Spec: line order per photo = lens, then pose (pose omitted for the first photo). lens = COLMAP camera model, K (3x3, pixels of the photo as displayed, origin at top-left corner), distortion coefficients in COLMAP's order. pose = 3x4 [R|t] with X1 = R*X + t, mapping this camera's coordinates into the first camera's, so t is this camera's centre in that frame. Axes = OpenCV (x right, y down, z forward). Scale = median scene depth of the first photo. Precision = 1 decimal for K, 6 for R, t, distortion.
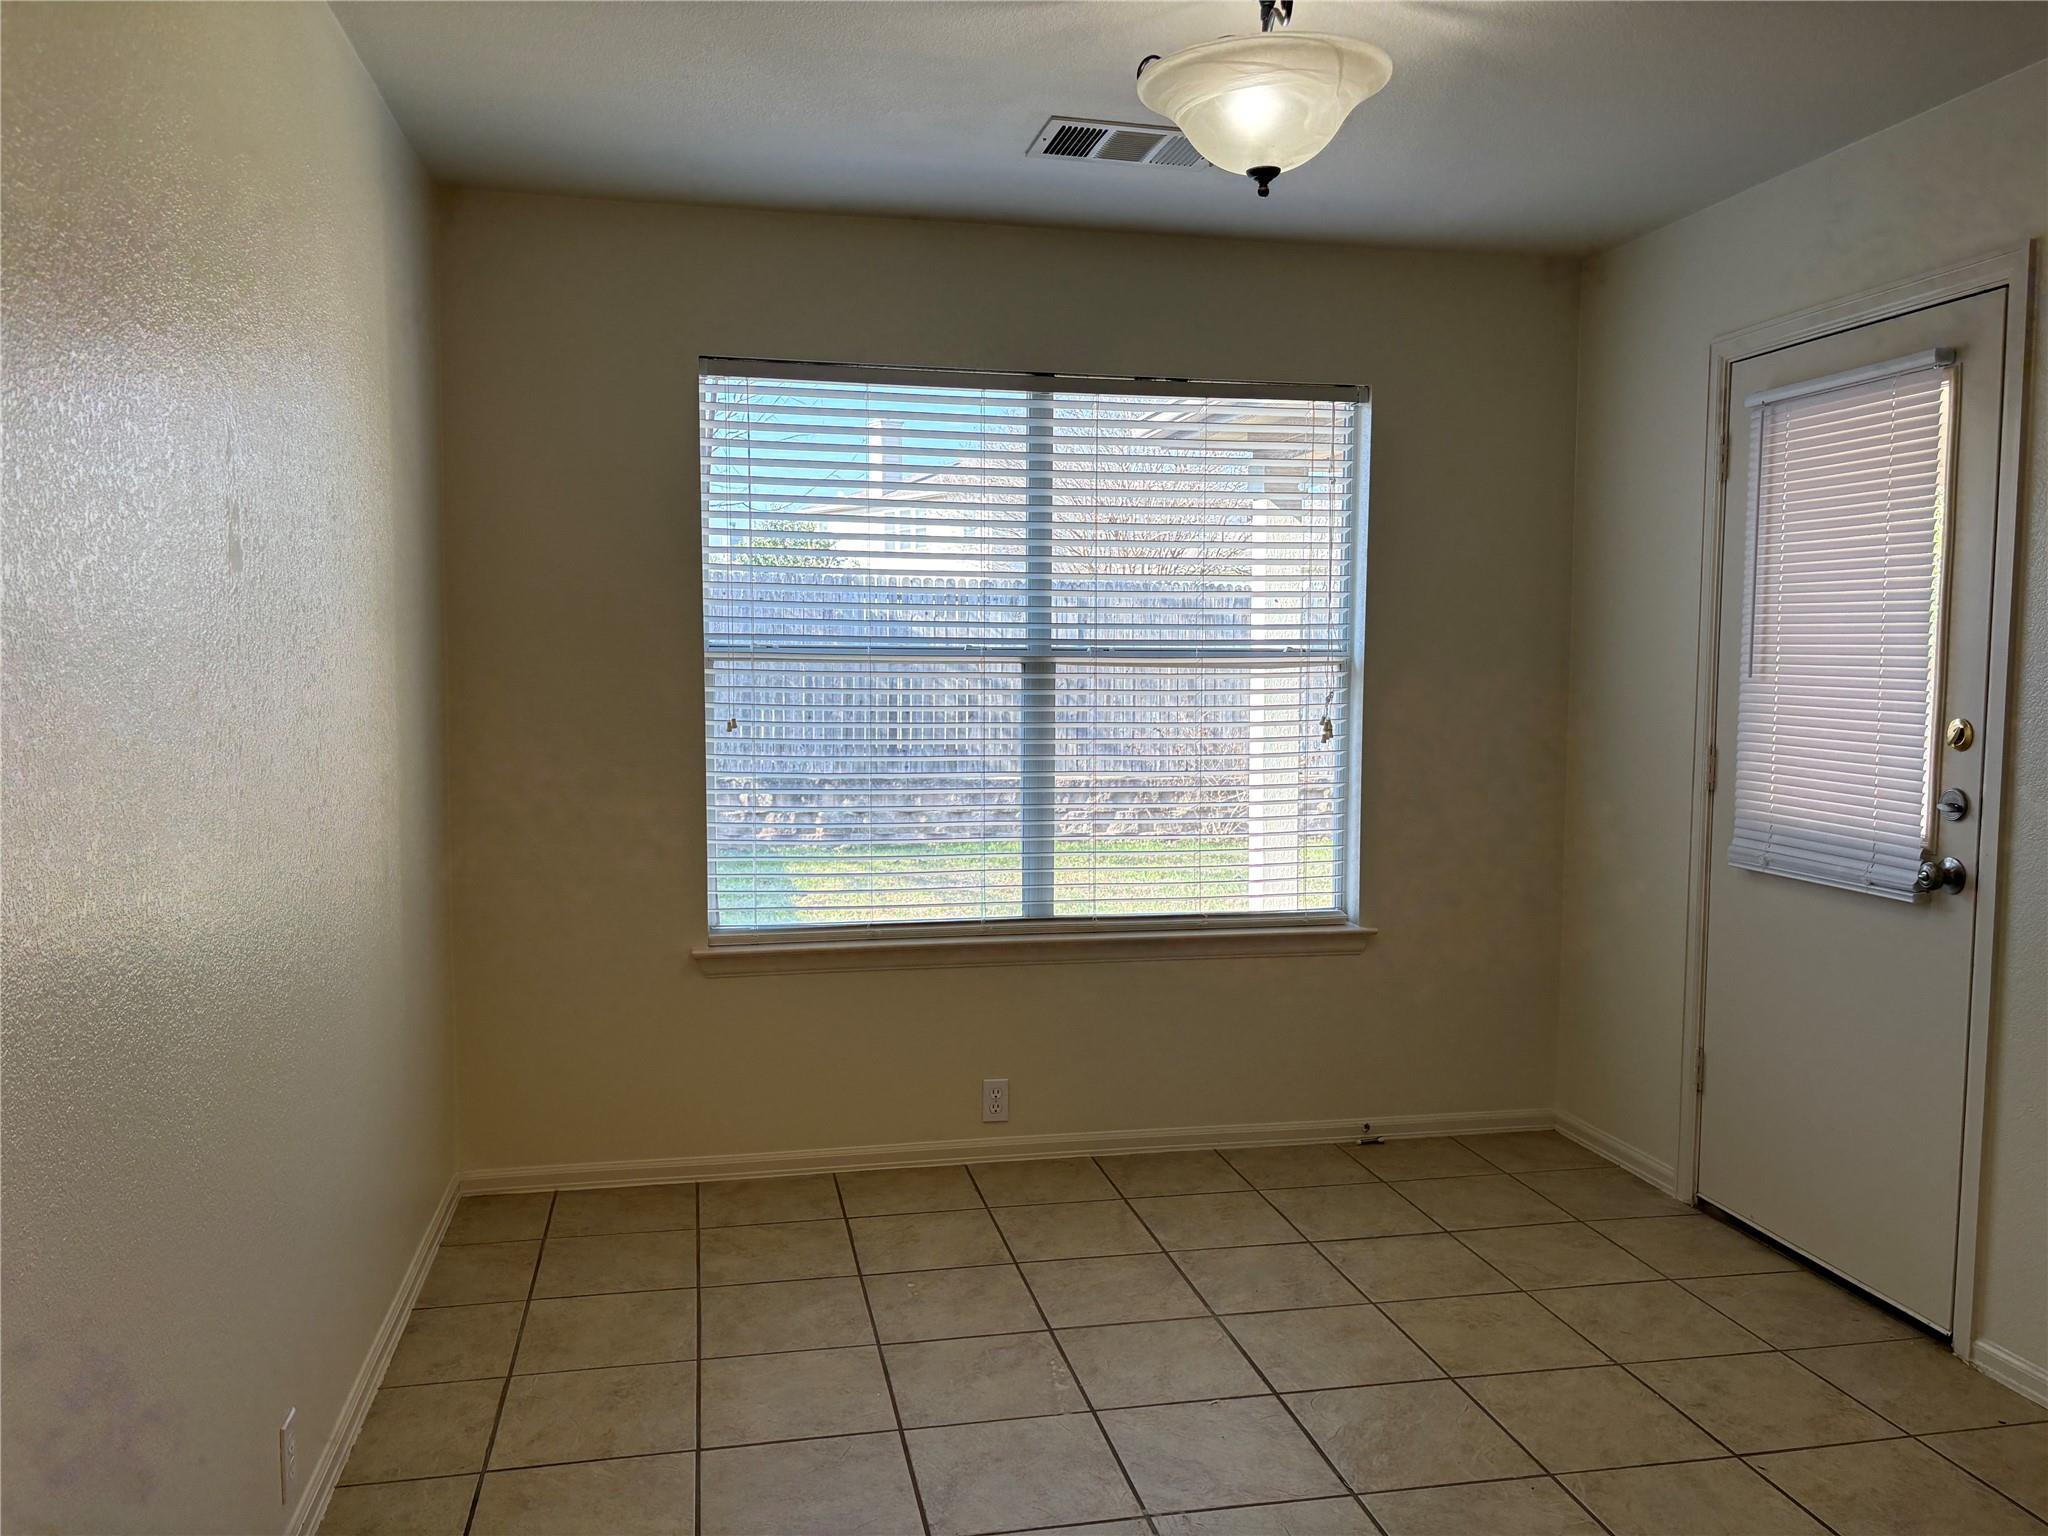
lens RADIAL K [[1547.4, 0, 1024.0], [0, 1547.4, 768.0], [0, 0, 1]] dist [0.034221, -0.009074]
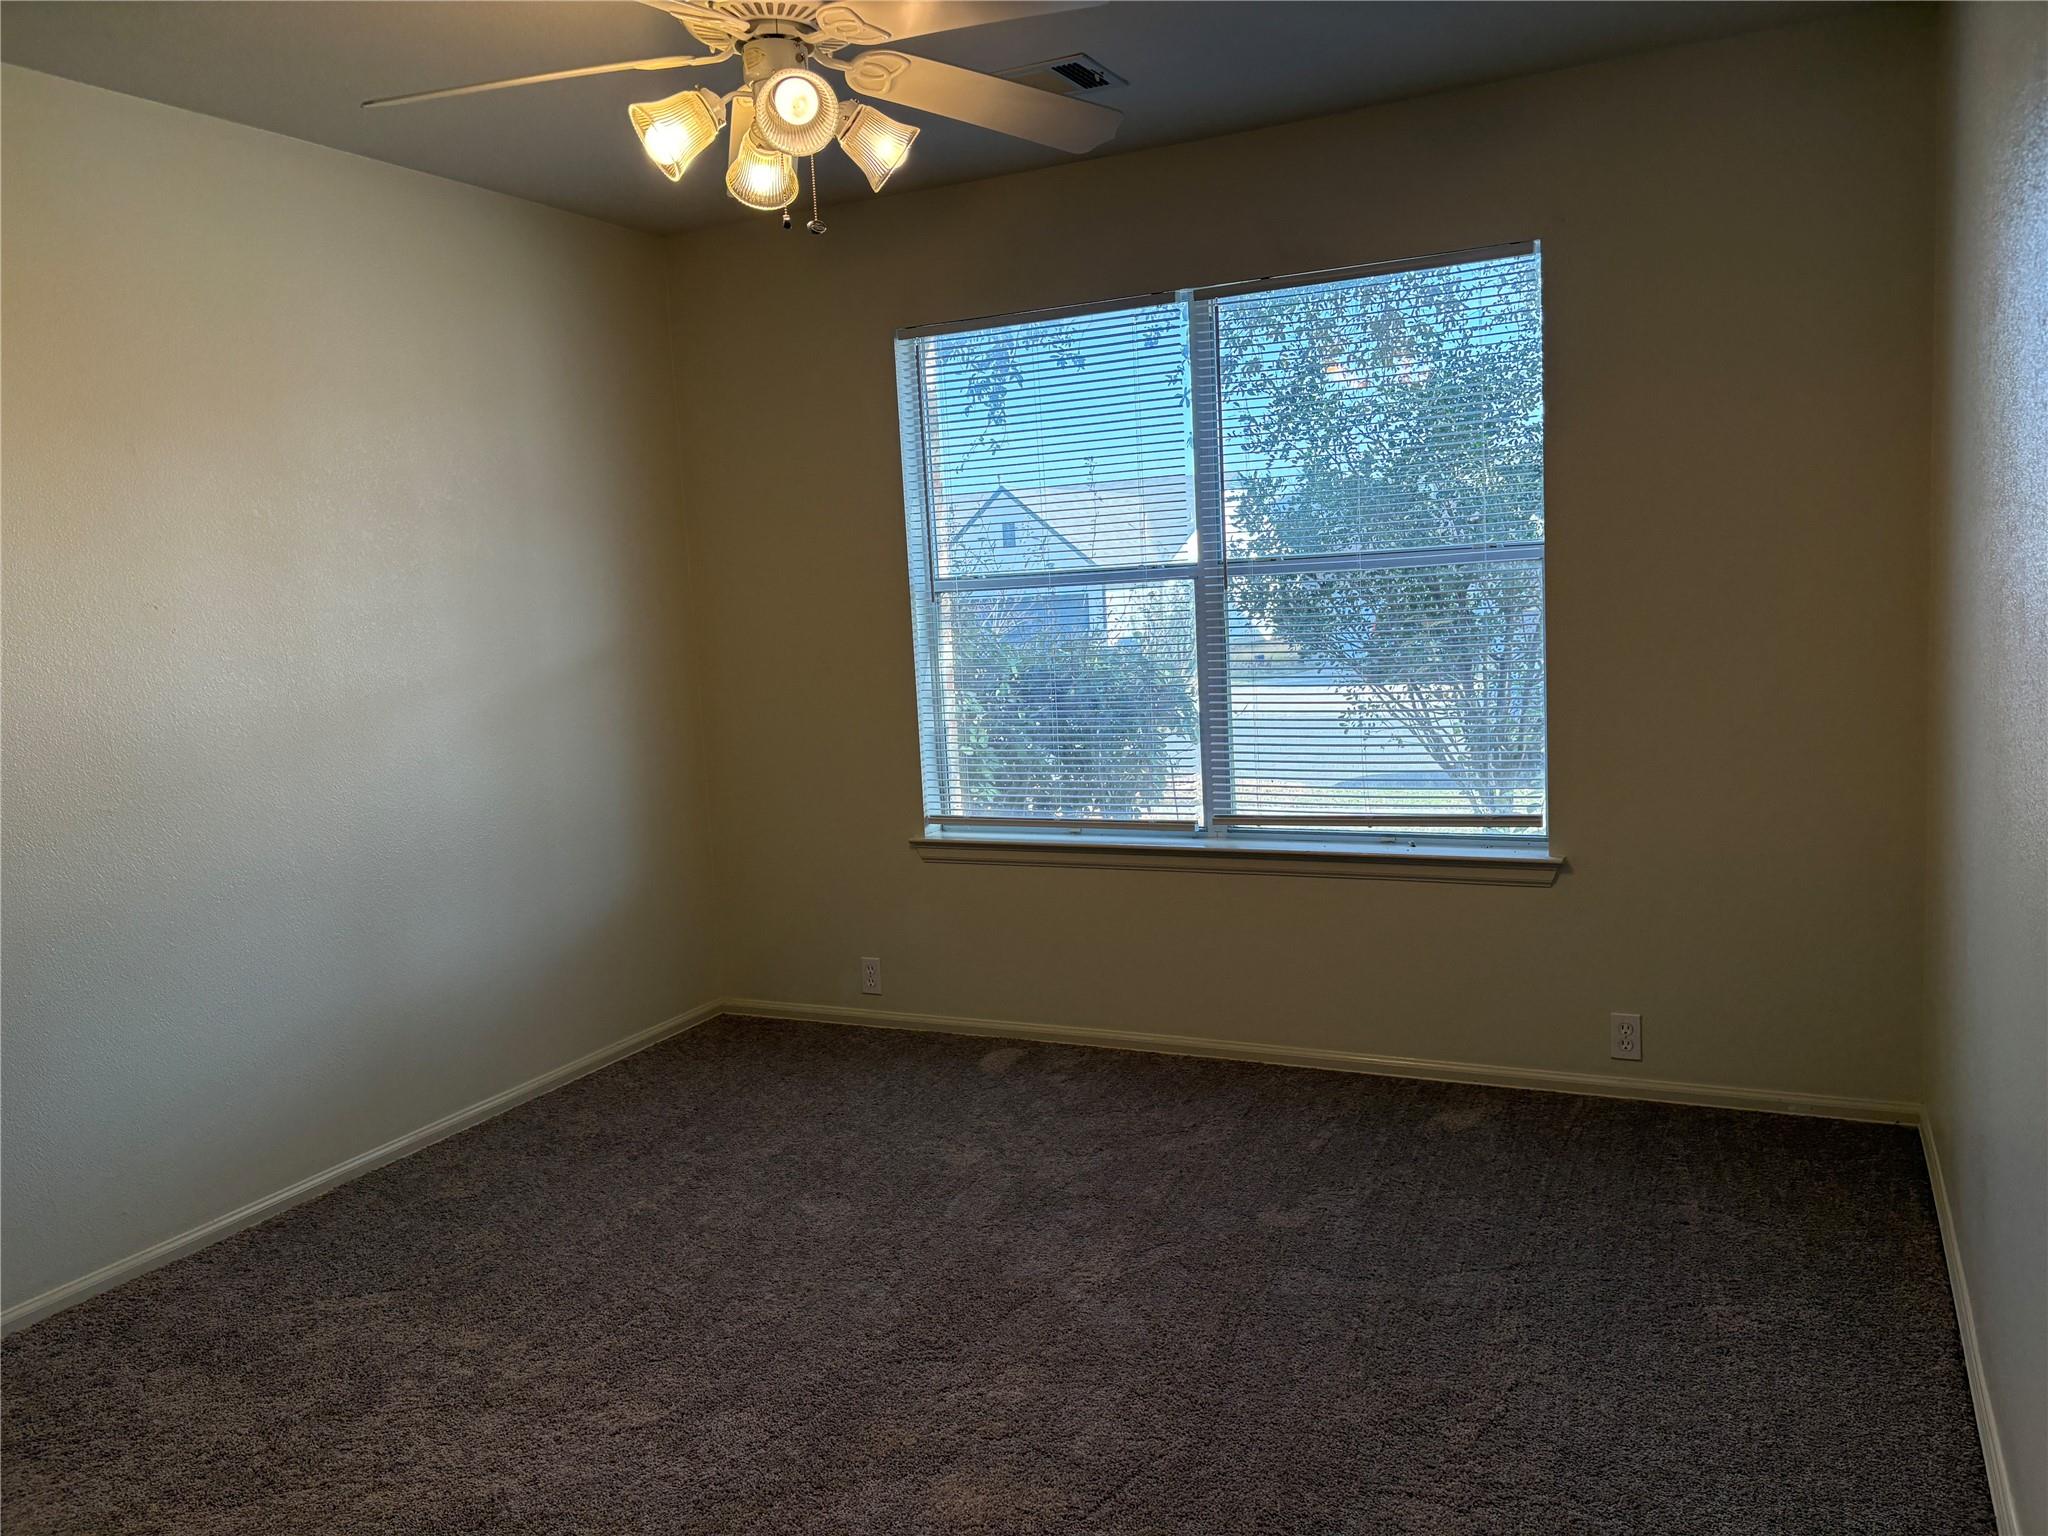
lens RADIAL K [[1547.4, 0, 1024.0], [0, 1547.4, 768.0], [0, 0, 1]] dist [0.034221, -0.009074]
pose [[0.783037, 0.022775, -0.621559, 0.540079], [0.014270, 0.998409, 0.054560, 0.000754], [0.621812, -0.051592, 0.781465, 0.131724]]
